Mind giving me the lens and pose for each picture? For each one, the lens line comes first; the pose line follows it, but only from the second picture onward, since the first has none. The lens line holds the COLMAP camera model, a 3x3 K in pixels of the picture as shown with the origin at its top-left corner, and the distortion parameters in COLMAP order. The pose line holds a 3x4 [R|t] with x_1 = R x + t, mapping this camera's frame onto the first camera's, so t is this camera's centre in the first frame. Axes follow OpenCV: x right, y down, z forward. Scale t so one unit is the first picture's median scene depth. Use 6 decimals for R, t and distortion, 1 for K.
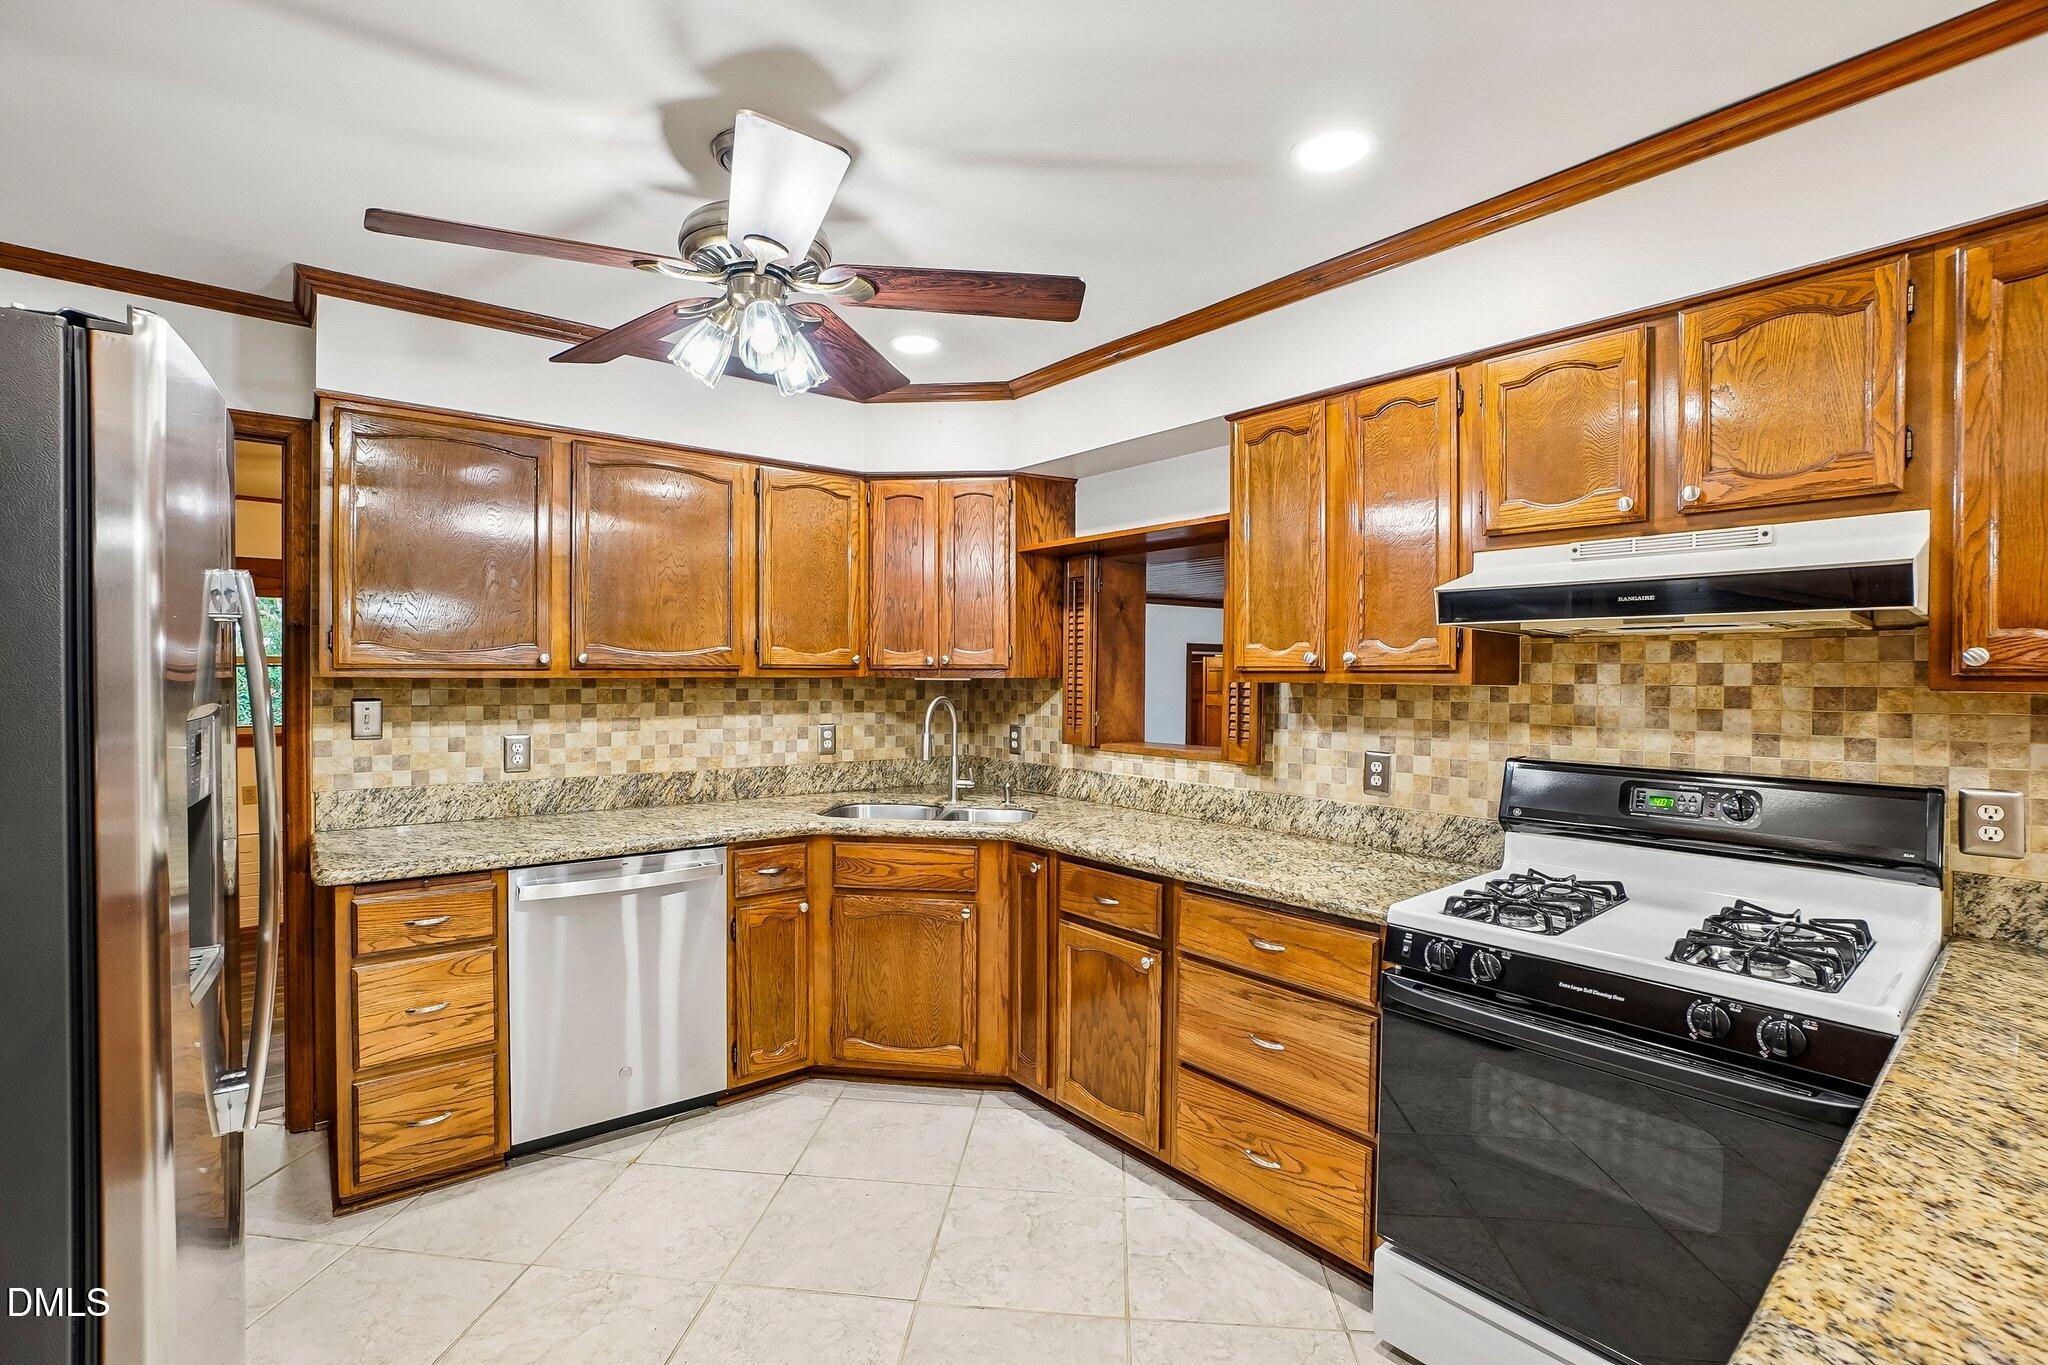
lens RADIAL K [[896.3, 0, 1011.4], [0, 896.3, 678.7], [0, 0, 1]] dist [-0.056297, 0.014358]
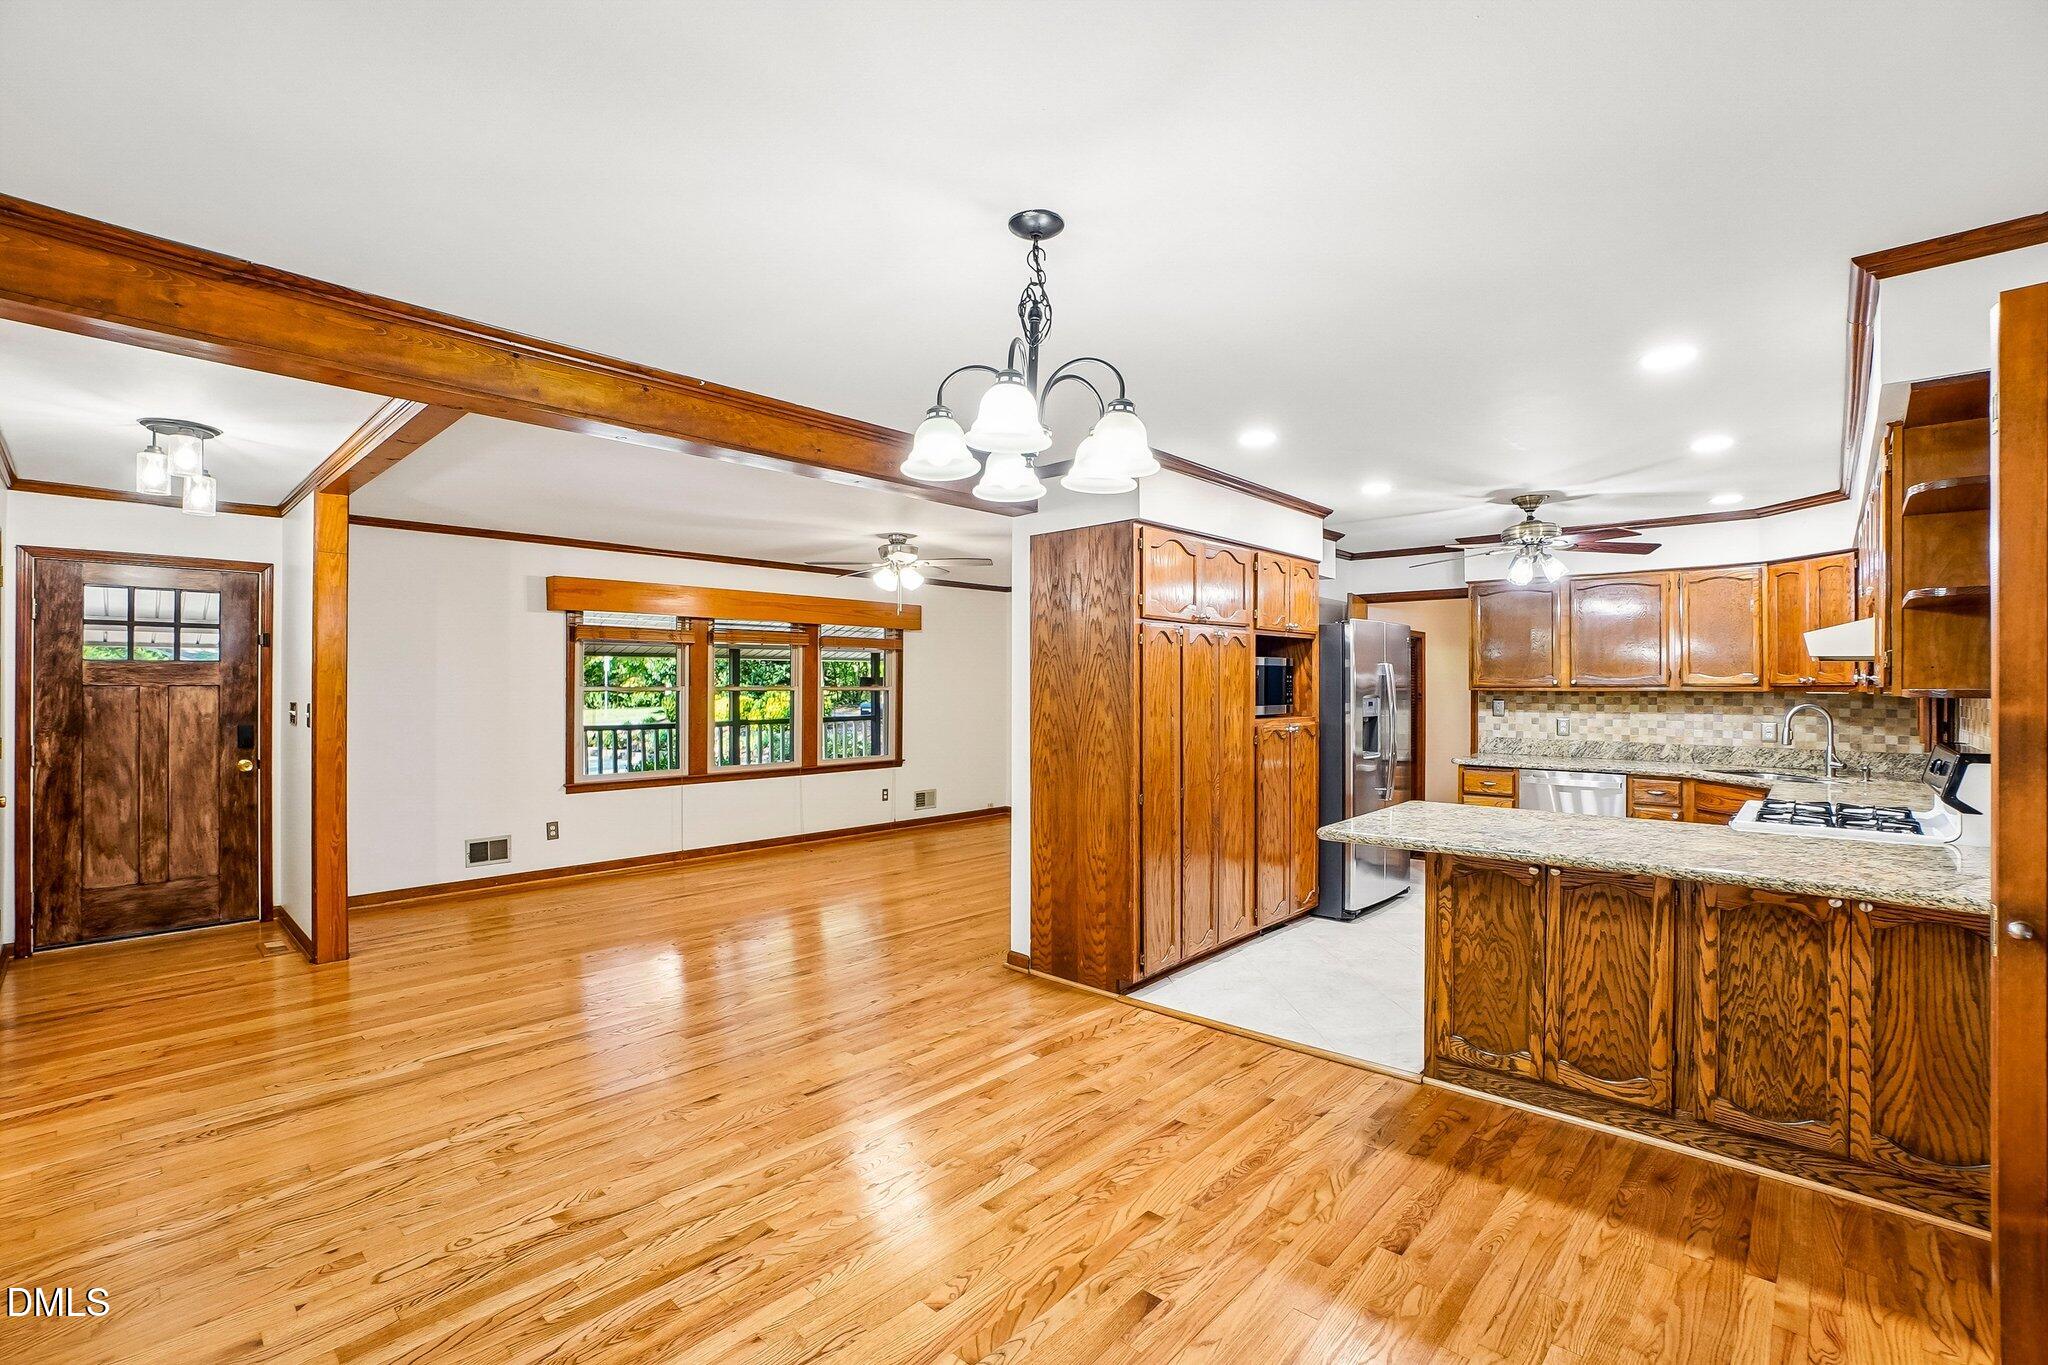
lens RADIAL K [[896.3, 0, 1025.0], [0, 896.3, 683.8], [0, 0, 1]] dist [-0.056297, 0.014358]
pose [[0.157137, -0.005774, -0.987560, 1.381094], [-0.006924, 0.999952, -0.006948, 0.005582], [0.987553, 0.007930, 0.157090, -0.632868]]
